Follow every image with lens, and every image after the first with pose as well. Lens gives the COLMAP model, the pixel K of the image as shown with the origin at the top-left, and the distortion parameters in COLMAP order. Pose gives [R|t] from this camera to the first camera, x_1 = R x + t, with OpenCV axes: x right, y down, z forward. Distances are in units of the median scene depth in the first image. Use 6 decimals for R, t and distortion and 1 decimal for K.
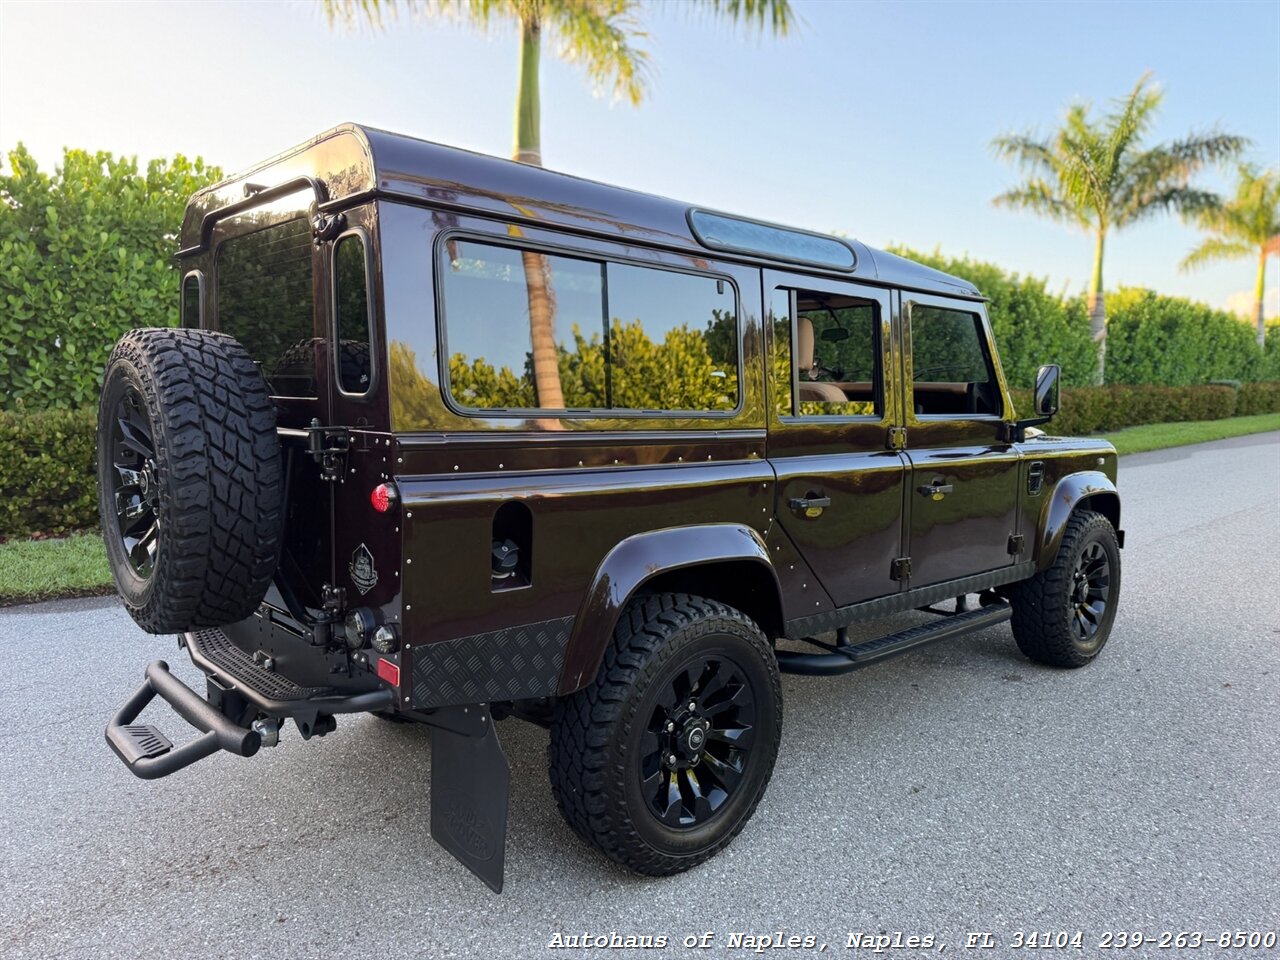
lens RADIAL K [[899.3, 0, 642.5], [0, 899.3, 469.0], [0, 0, 1]] dist [0.031016, -0.036379]
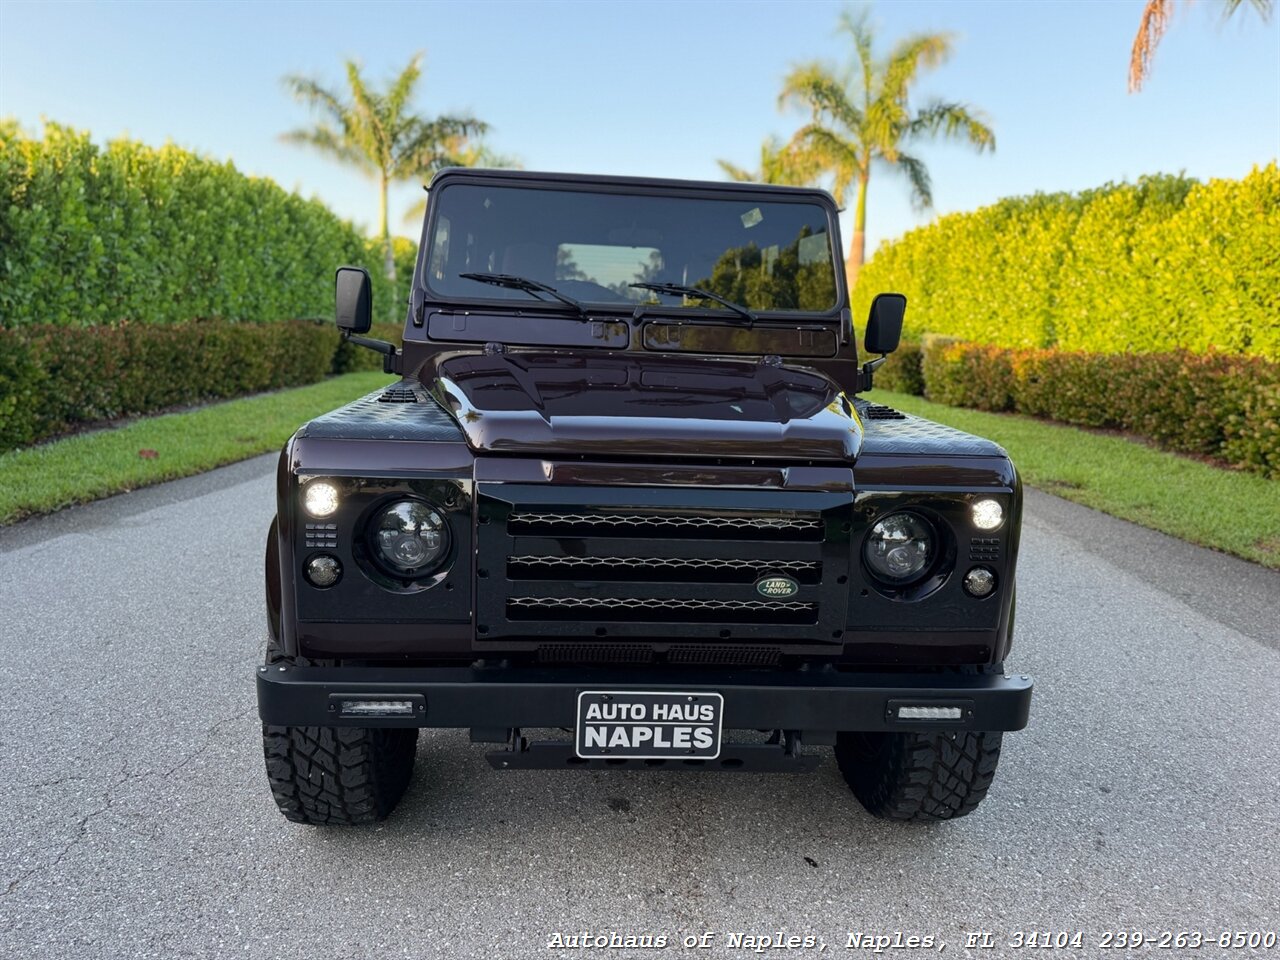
lens RADIAL K [[899.3, 0, 640.3], [0, 899.3, 483.8], [0, 0, 1]] dist [0.031016, -0.036379]
pose [[0.648232, -0.112141, 0.753140, -0.925477], [0.046510, 0.993080, 0.107837, 0.018080], [-0.760021, -0.034875, 0.648962, 0.045475]]
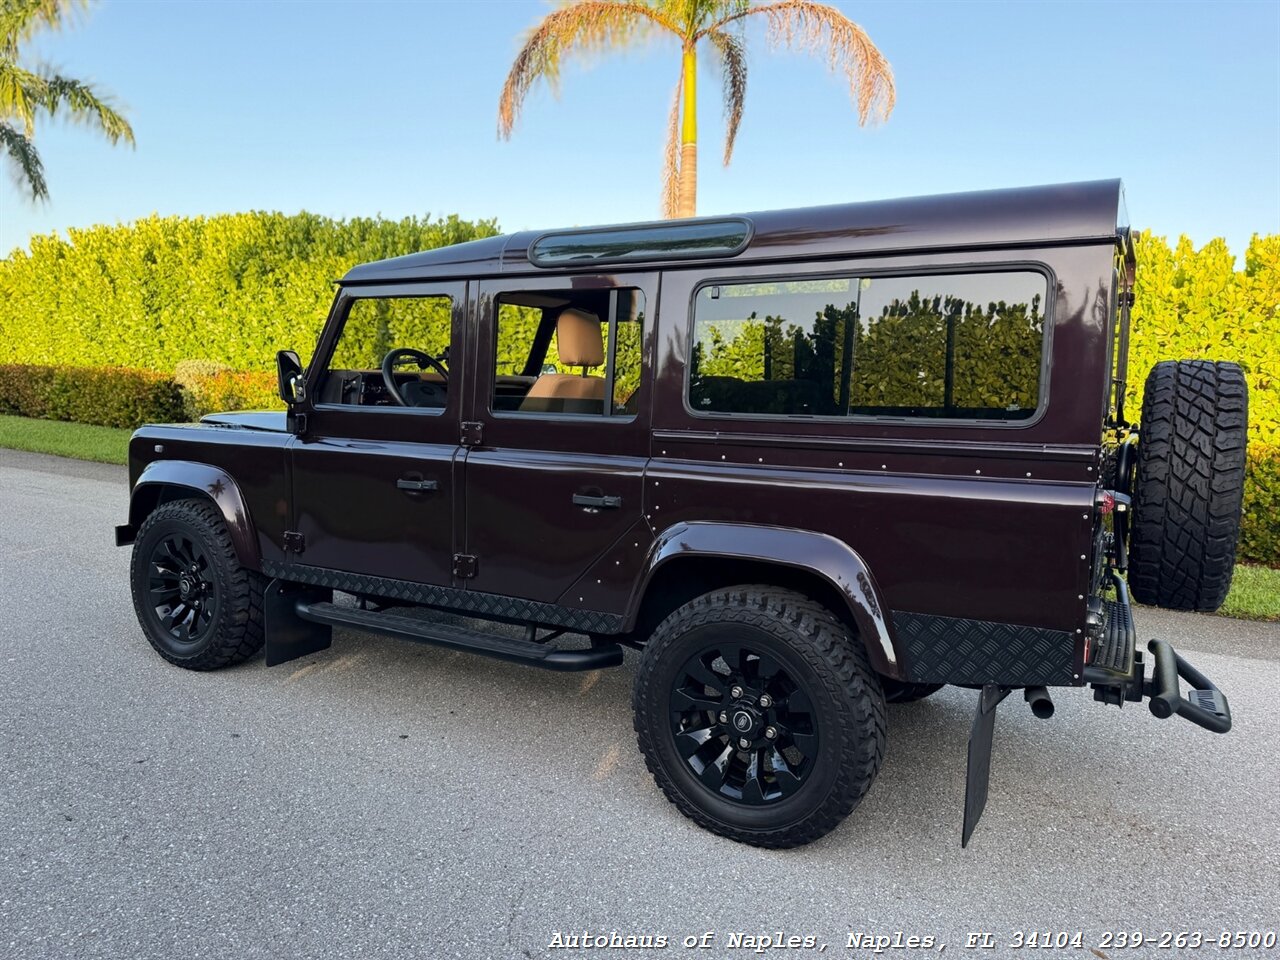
lens RADIAL K [[899.3, 0, 637.7], [0, 899.3, 485.4], [0, 0, 1]] dist [0.031016, -0.036379]
pose [[-0.301545, -0.131303, 0.944367, -0.763826], [0.055896, 0.986334, 0.154986, -0.113630], [-0.951812, 0.099521, -0.290085, 1.079269]]
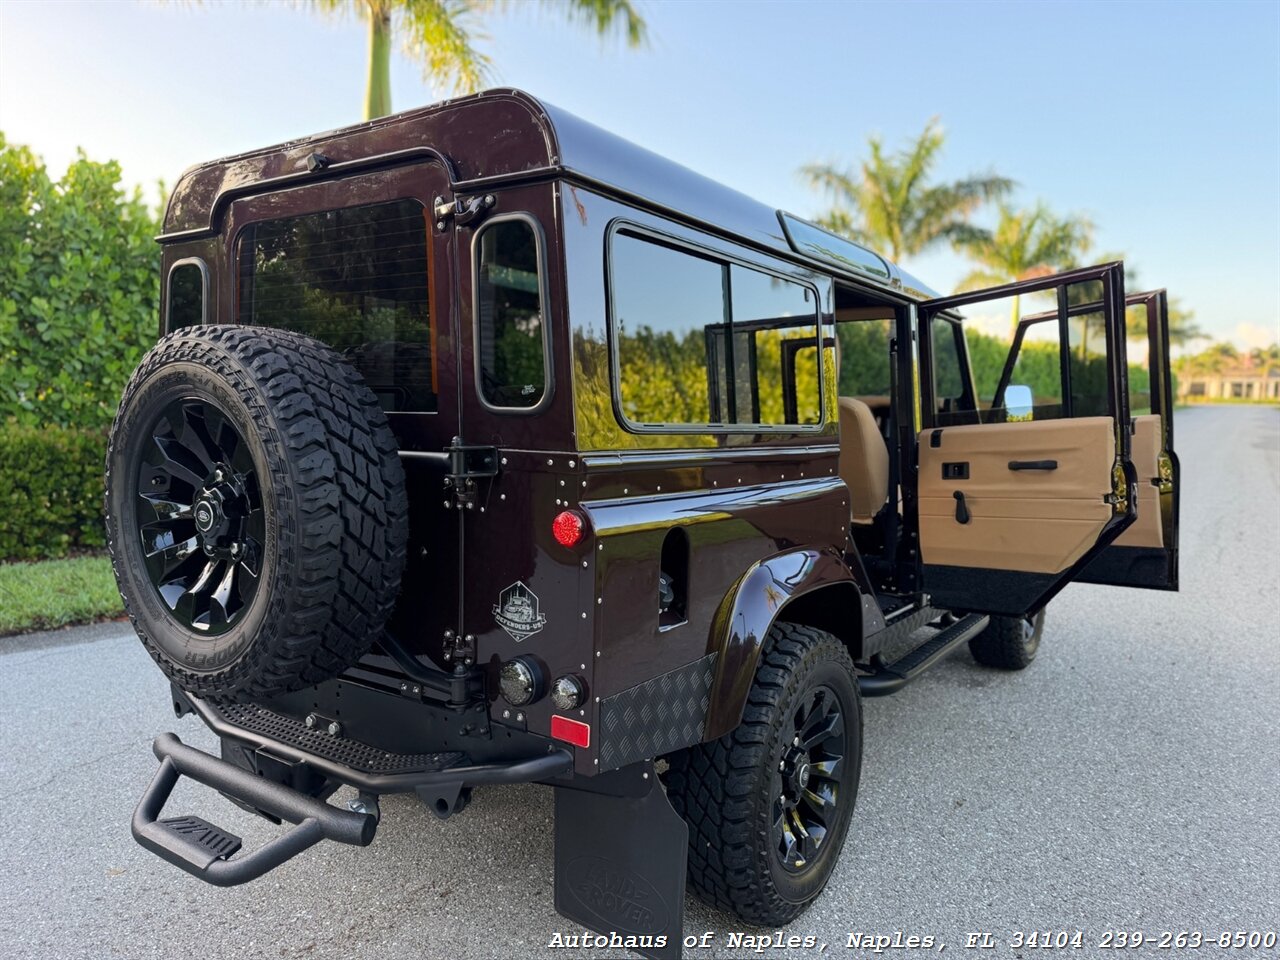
lens RADIAL K [[899.3, 0, 633.3], [0, 899.3, 478.8], [0, 0, 1]] dist [0.031016, -0.036379]
pose [[0.976317, -0.014973, 0.215828, -0.184808], [0.016212, 0.999861, -0.003969, -0.004797], [-0.215738, 0.007374, 0.976423, 0.069836]]
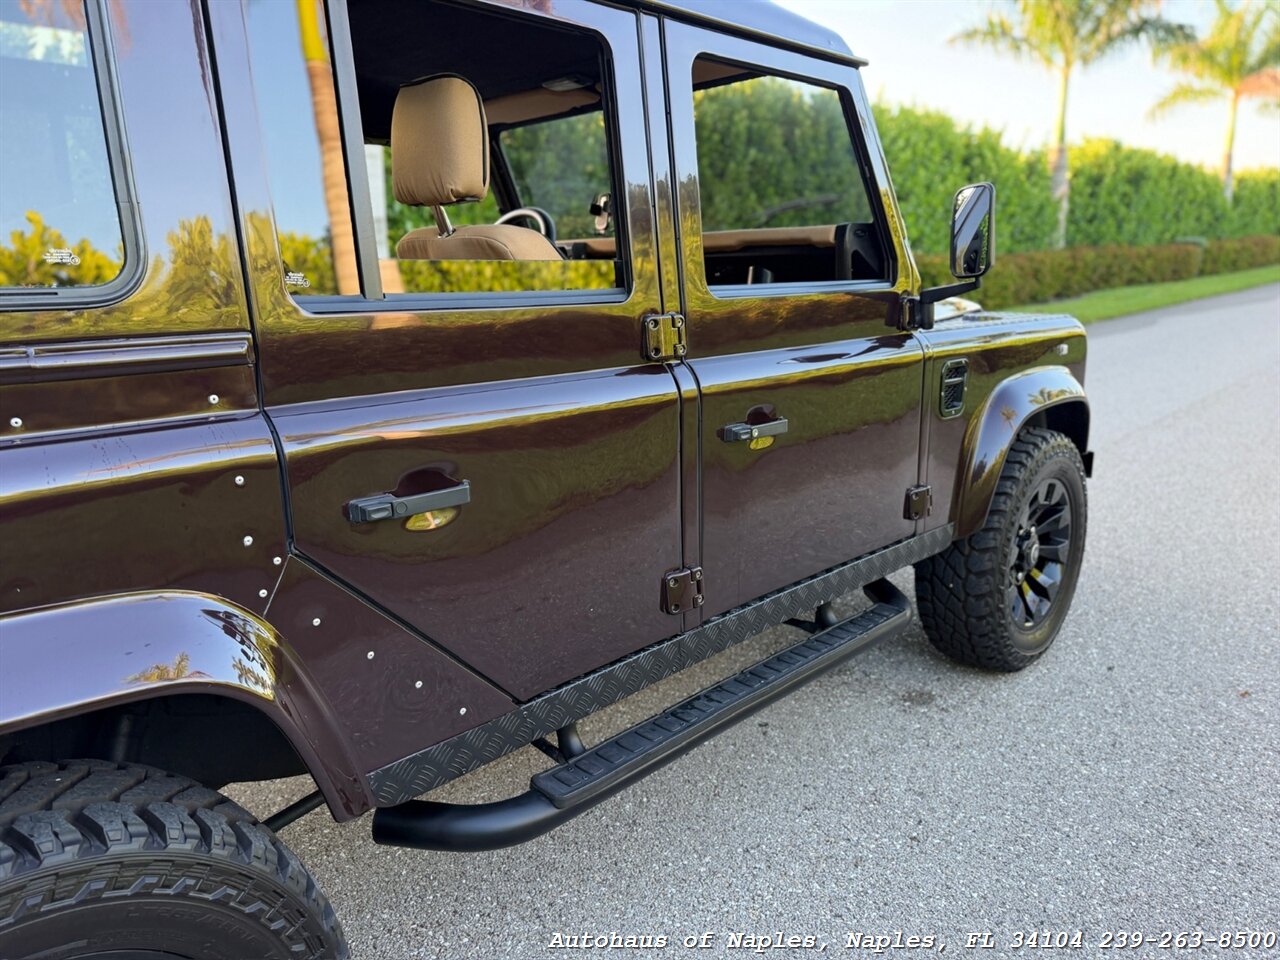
lens RADIAL K [[899.3, 0, 640.9], [0, 899.3, 476.8], [0, 0, 1]] dist [0.031016, -0.036379]
pose [[0.998426, -0.043514, 0.035389, 0.189573], [0.038296, 0.989870, 0.136712, -0.019544], [-0.040980, -0.135142, 0.989978, 0.381022]]
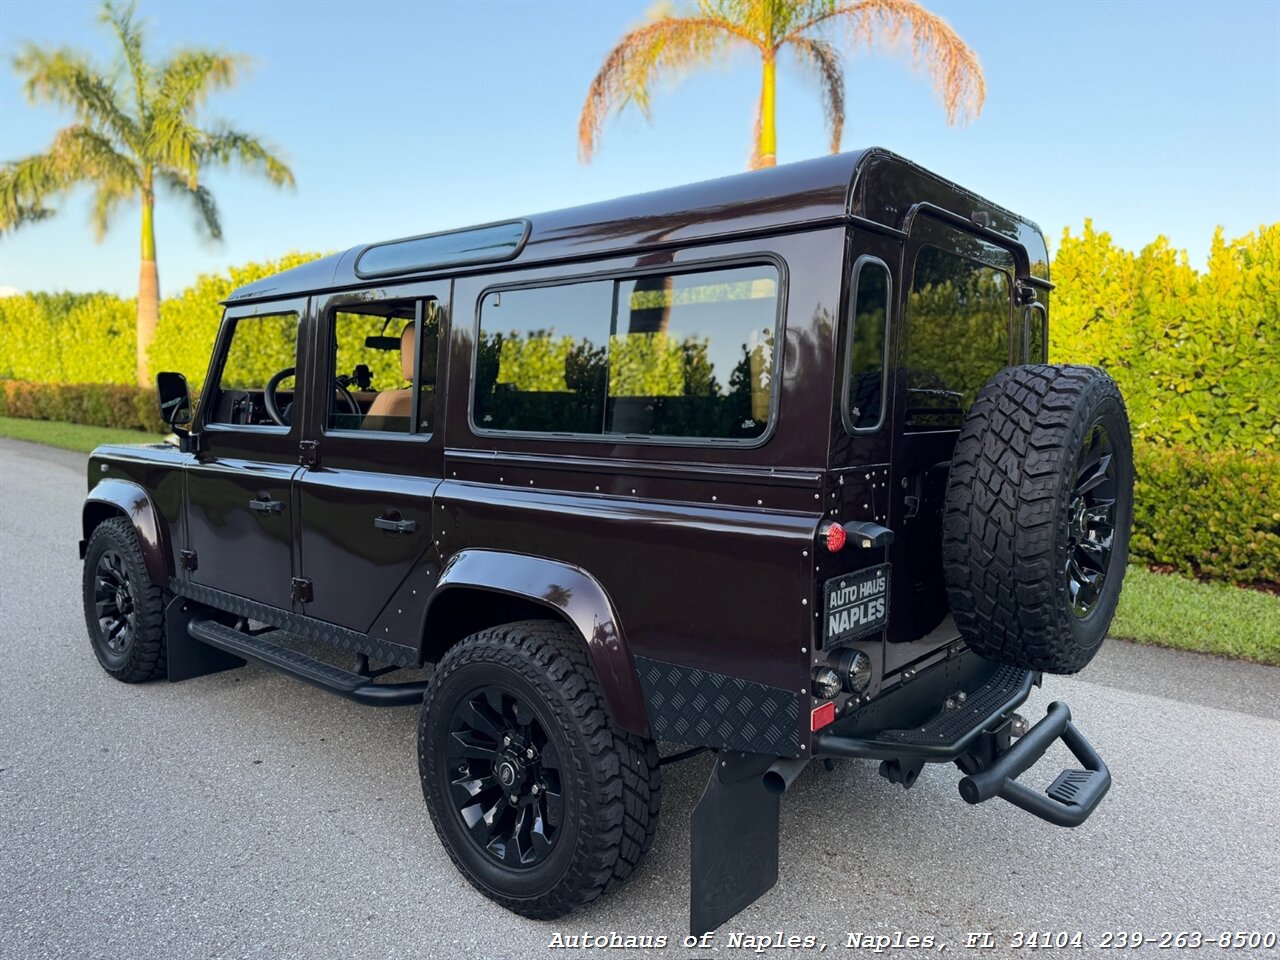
lens RADIAL K [[899.3, 0, 630.0], [0, 899.3, 483.2], [0, 0, 1]] dist [0.031016, -0.036379]
pose [[-0.115878, -0.108267, 0.987345, -0.761357], [0.071399, 0.990562, 0.116999, -0.091783], [-0.990694, 0.084053, -0.107054, 0.829087]]
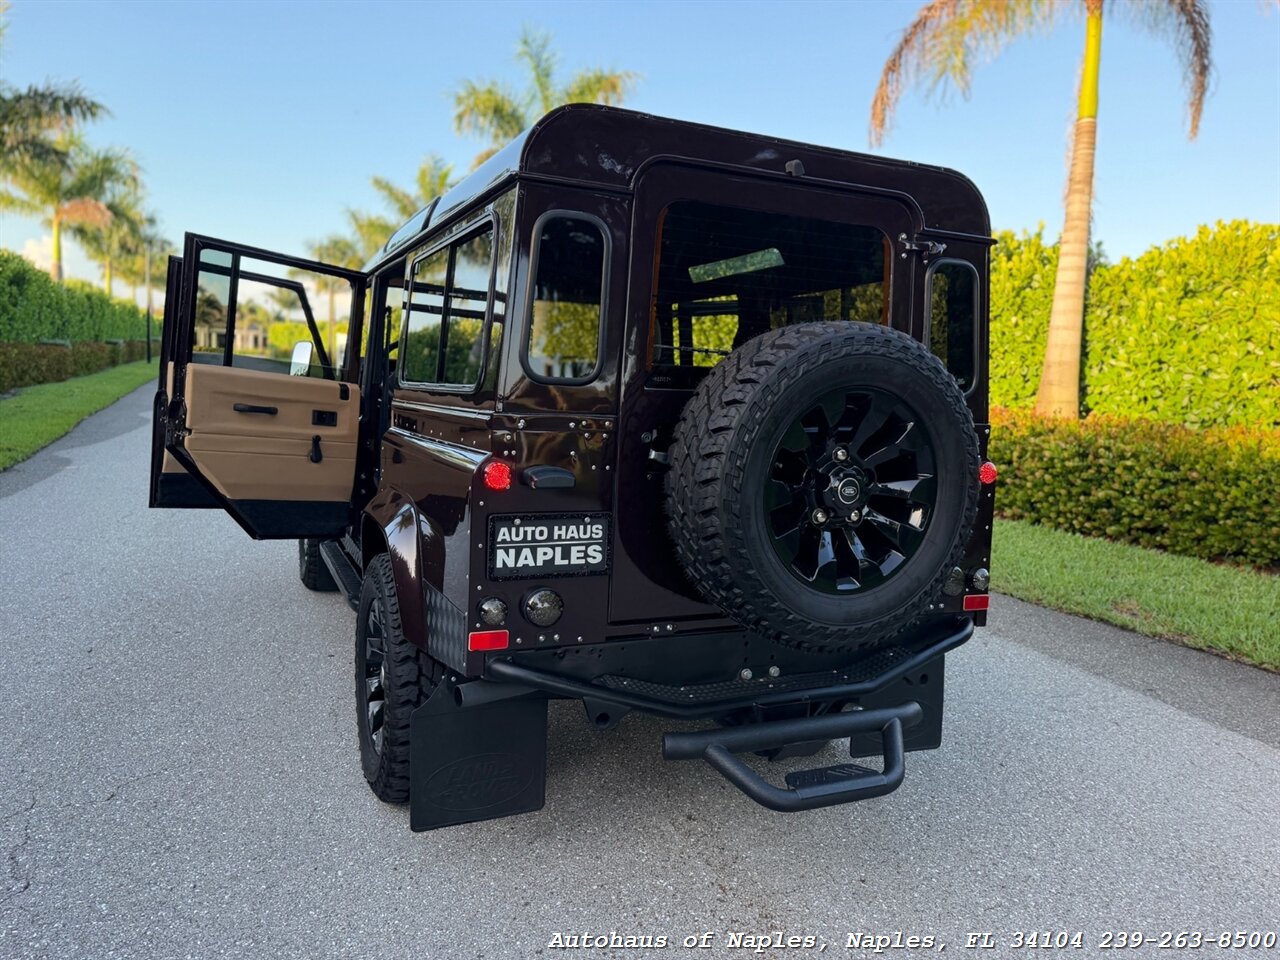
lens RADIAL K [[899.3, 0, 641.5], [0, 899.3, 482.0], [0, 0, 1]] dist [0.031016, -0.036379]
pose [[0.307391, -0.104062, 0.945876, -0.767525], [0.045384, 0.994475, 0.094660, -0.046867], [-0.950500, 0.013830, 0.310415, 0.480014]]
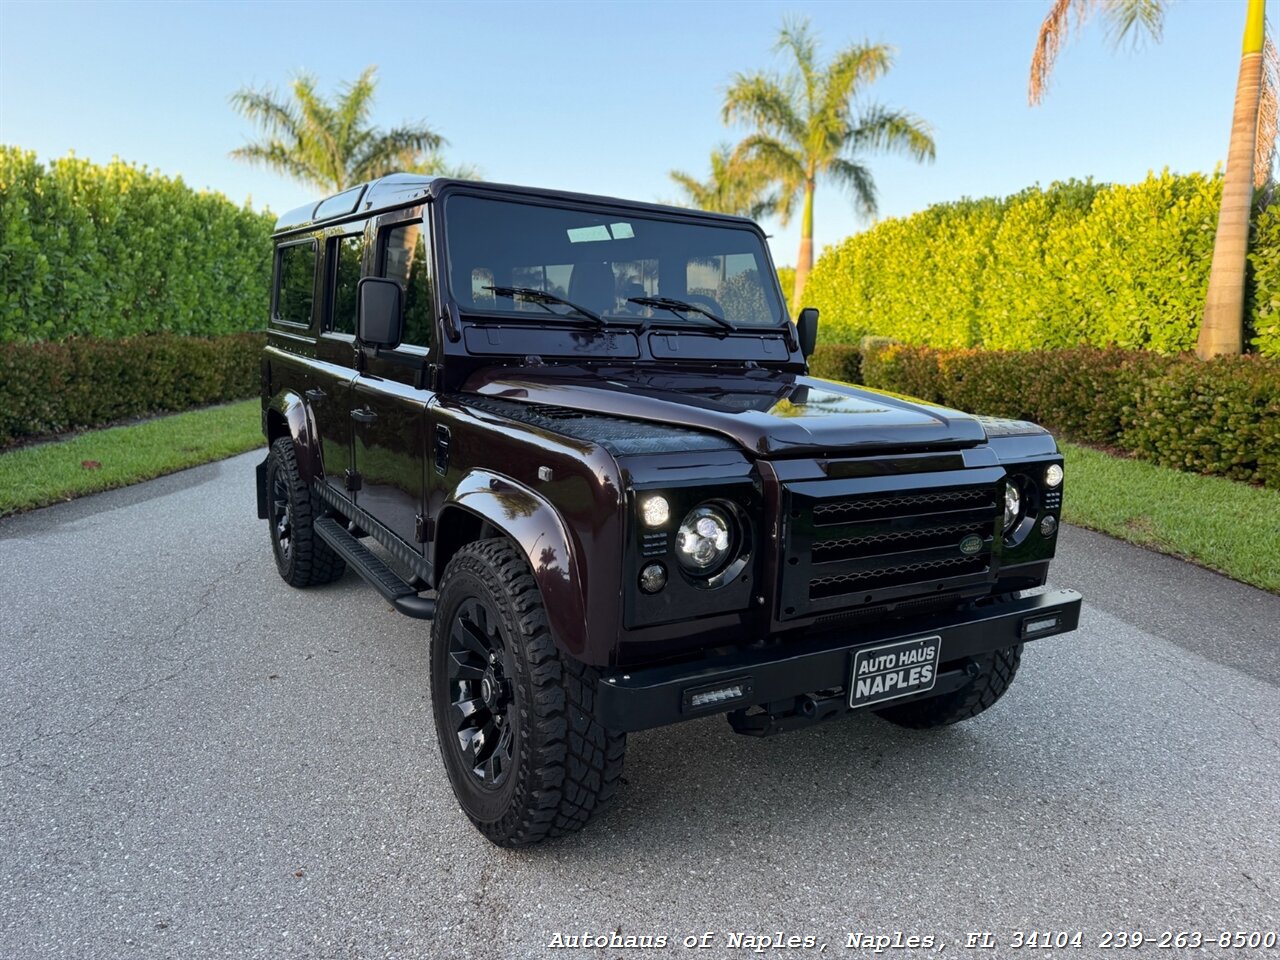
lens RADIAL K [[899.3, 0, 642.5], [0, 899.3, 474.7], [0, 0, 1]] dist [0.031016, -0.036379]
pose [[0.621136, -0.113420, 0.775452, -0.939049], [0.065856, 0.993526, 0.092565, 0.030340], [-0.780931, -0.006427, 0.624585, -0.086408]]
